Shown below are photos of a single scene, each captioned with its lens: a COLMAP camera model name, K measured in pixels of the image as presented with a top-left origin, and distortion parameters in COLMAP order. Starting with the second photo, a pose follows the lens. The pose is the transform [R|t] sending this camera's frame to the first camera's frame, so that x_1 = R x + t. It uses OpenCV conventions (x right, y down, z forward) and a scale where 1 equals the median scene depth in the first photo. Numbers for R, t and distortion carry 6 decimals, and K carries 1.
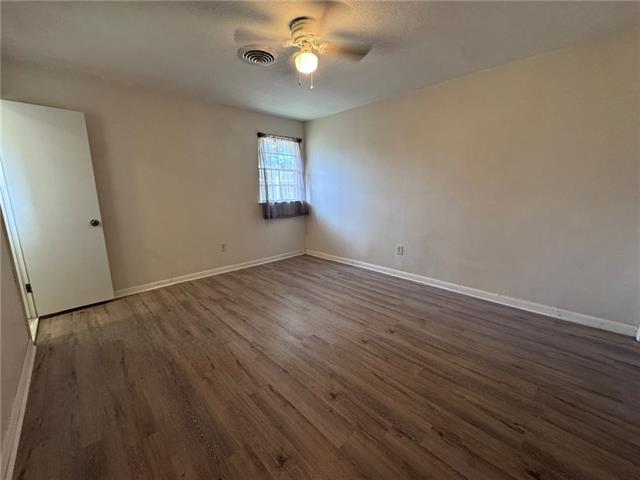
lens RADIAL K [[256.1, 0, 319.4], [0, 256.1, 240.3], [0, 0, 1]] dist [-0.003534, 0.000350]
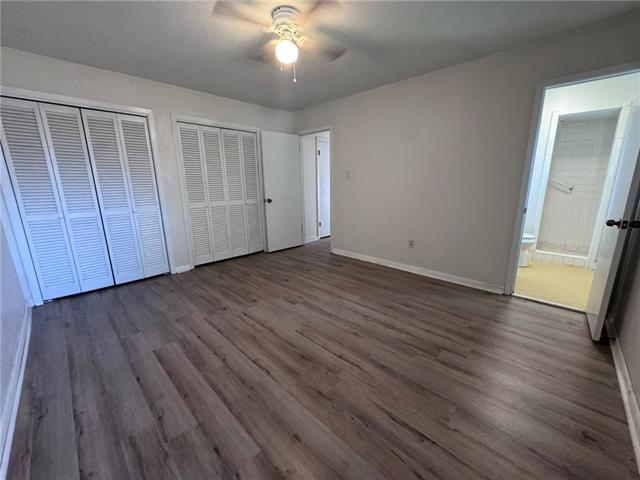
lens RADIAL K [[256.1, 0, 319.4], [0, 256.1, 240.3], [0, 0, 1]] dist [-0.003534, 0.000350]
pose [[-0.999282, 0.027411, -0.026141, -0.113799], [0.014569, 0.915207, 0.402720, -0.364576], [0.034963, 0.402051, -0.914950, 1.908832]]
